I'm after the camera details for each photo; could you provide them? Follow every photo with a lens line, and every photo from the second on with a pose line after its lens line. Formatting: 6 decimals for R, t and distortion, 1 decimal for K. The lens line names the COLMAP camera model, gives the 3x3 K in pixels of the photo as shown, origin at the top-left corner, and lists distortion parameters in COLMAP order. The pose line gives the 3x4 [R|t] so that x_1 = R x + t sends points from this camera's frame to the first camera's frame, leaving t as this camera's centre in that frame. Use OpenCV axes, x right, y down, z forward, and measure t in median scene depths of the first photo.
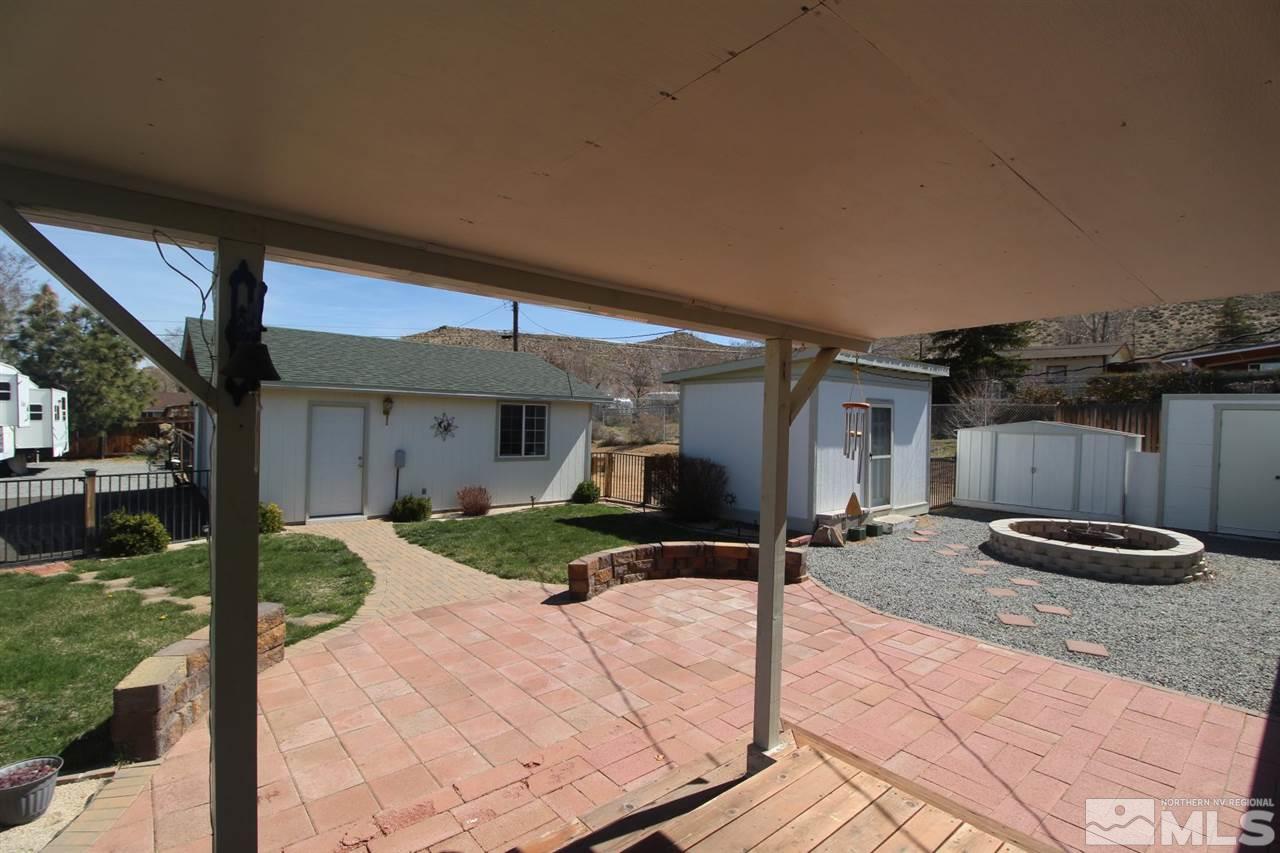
lens RADIAL K [[594.3, 0, 639.5], [0, 594.3, 426.1], [0, 0, 1]] dist [-0.005477, -0.004401]
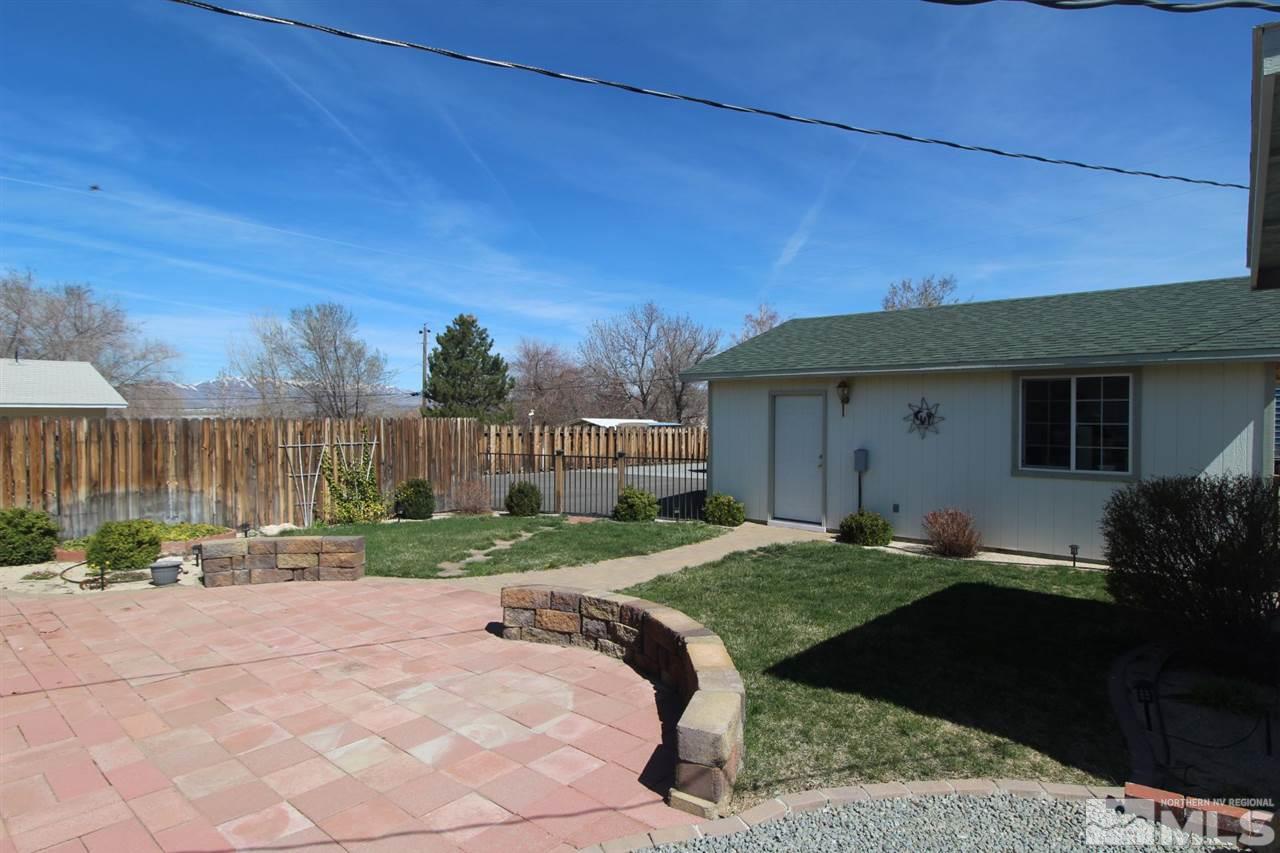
lens RADIAL K [[698.4, 0, 643.1], [0, 698.4, 425.5], [0, 0, 1]] dist [0.000929, -0.005795]
pose [[0.161154, -0.010042, -0.986878, 0.449896], [-0.011820, 0.999857, -0.012104, 0.025178], [0.986859, 0.013616, 0.161012, 0.594393]]
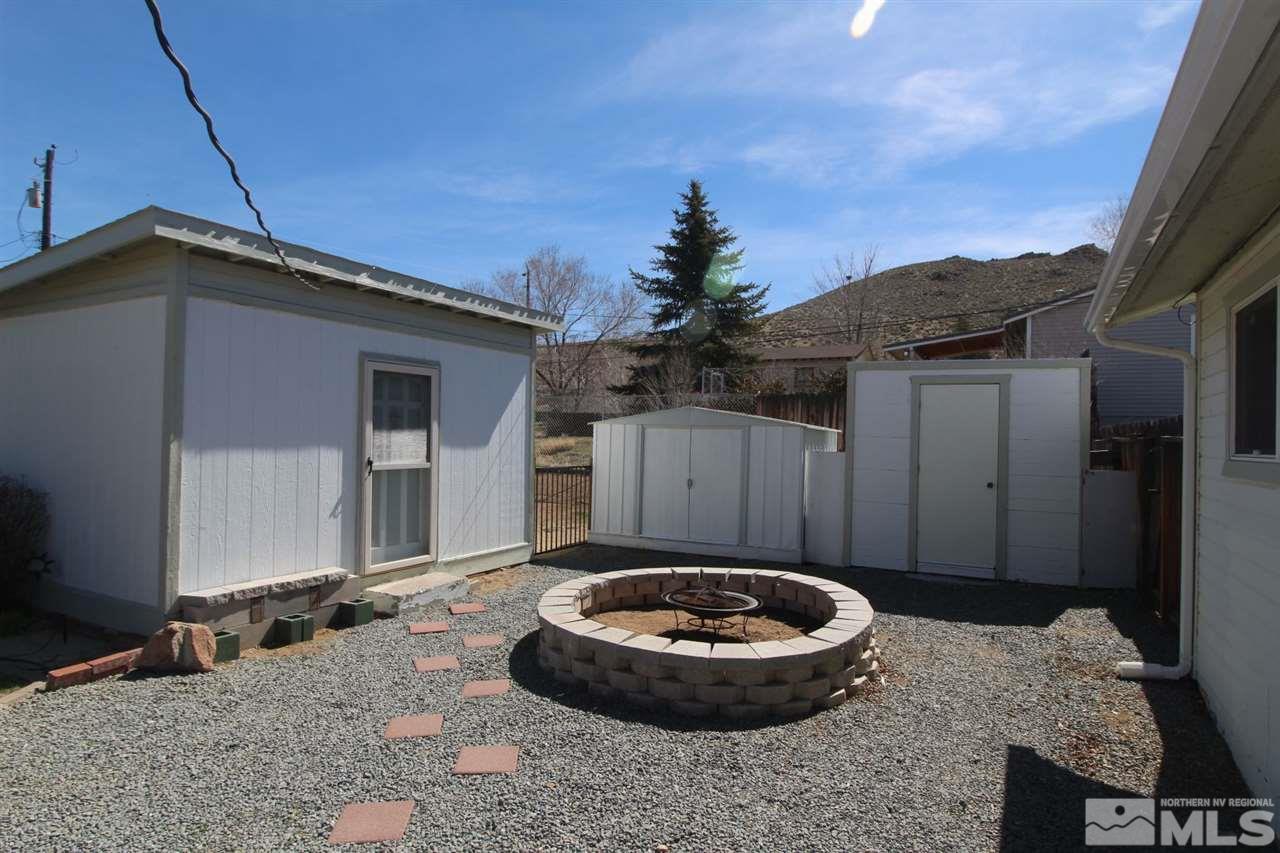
lens RADIAL K [[698.4, 0, 639.3], [0, 698.4, 430.7], [0, 0, 1]] dist [0.000929, -0.005795]
pose [[0.939597, -0.001637, 0.342279, 0.387176], [0.007693, 0.999837, -0.016338, 0.031802], [-0.342197, 0.017984, 0.939456, 0.340187]]
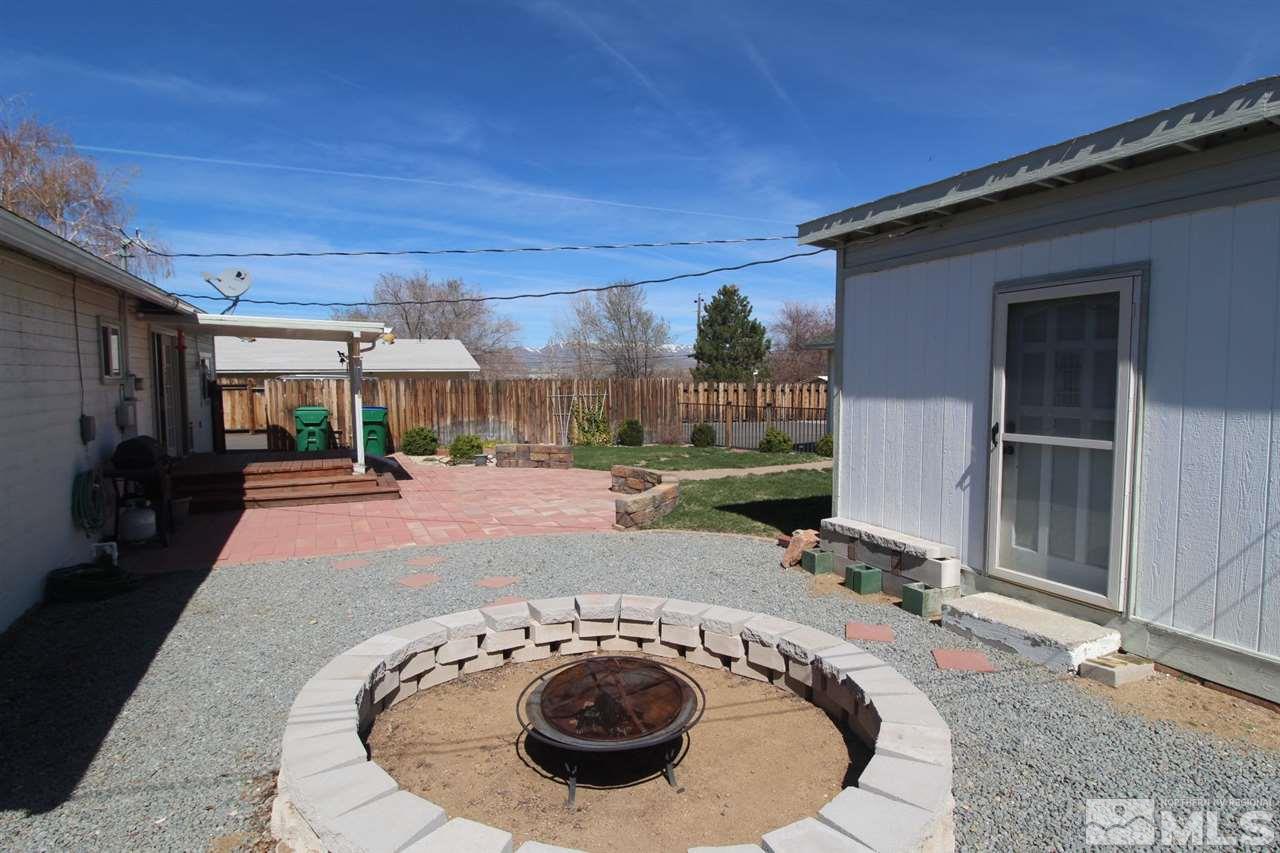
lens RADIAL K [[665.7, 0, 639.7], [0, 665.7, 423.9], [0, 0, 1]] dist [0.011435, -0.000826]
pose [[-0.253535, 0.050343, -0.966015, 0.830471], [-0.014320, 0.998340, 0.055786, 0.023516], [0.967220, 0.027977, -0.252394, 0.845974]]
